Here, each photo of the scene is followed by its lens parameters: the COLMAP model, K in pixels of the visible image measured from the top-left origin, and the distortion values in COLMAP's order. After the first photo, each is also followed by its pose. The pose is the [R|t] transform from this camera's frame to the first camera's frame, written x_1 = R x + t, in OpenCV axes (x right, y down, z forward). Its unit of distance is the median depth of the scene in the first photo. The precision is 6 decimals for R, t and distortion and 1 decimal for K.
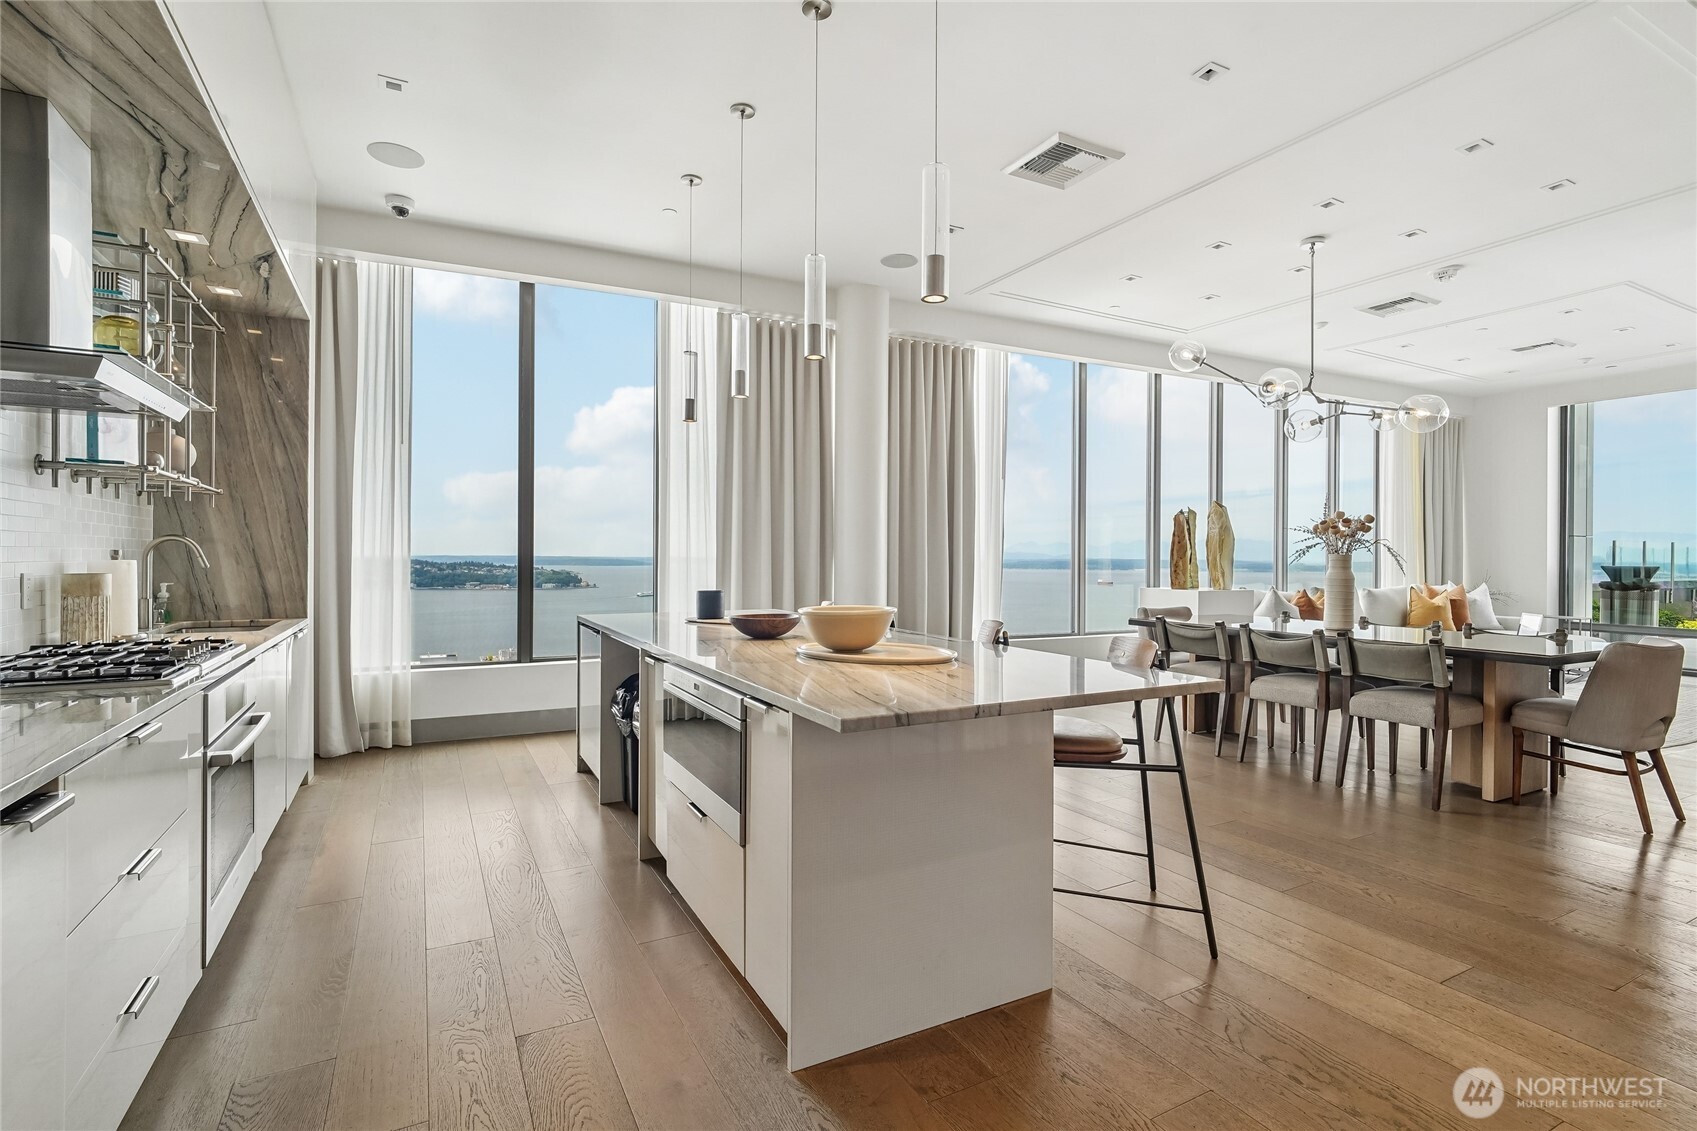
lens RADIAL K [[799.8, 0, 848.5], [0, 799.8, 565.5], [0, 0, 1]] dist [-0.013239, 0.000081]
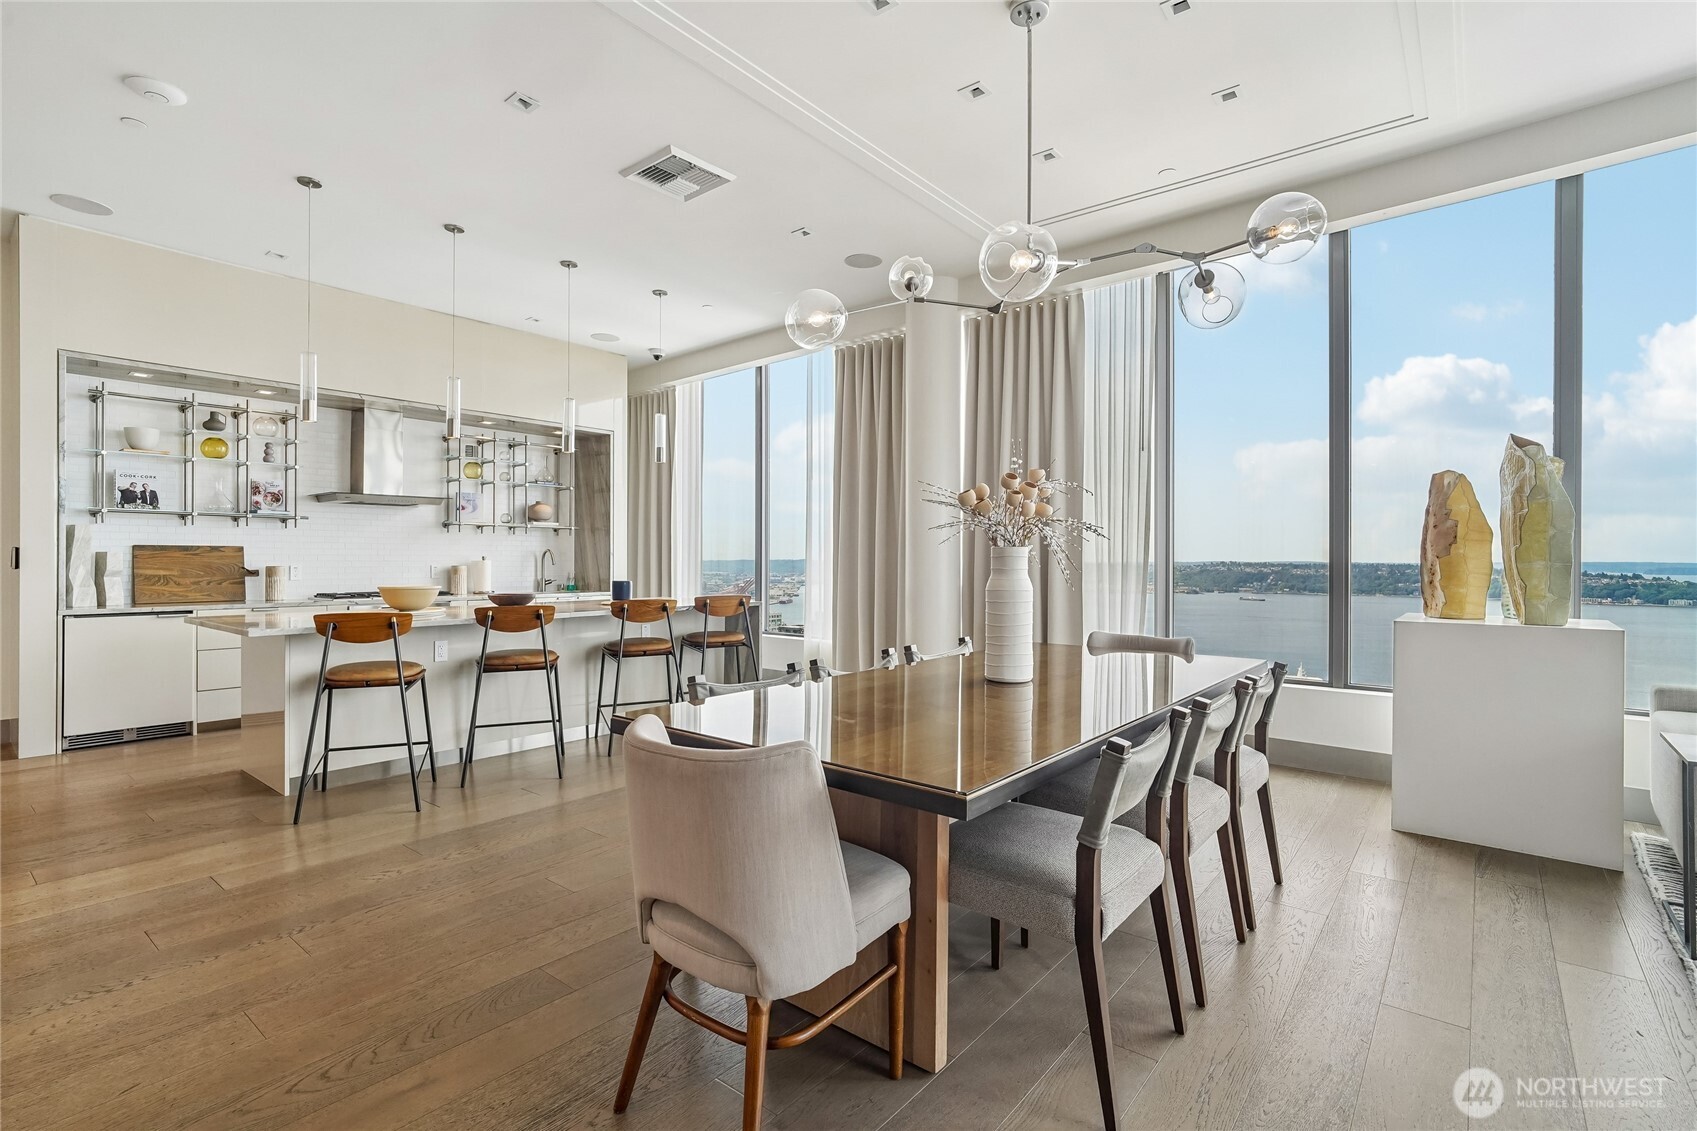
lens RADIAL K [[799.8, 0, 848.5], [0, 799.8, 565.5], [0, 0, 1]] dist [-0.013239, 0.000081]
pose [[0.394421, -0.000883, -0.918929, 1.064883], [-0.008478, 0.999953, -0.004599, 0.002526], [0.918891, 0.009604, 0.394395, 0.650161]]
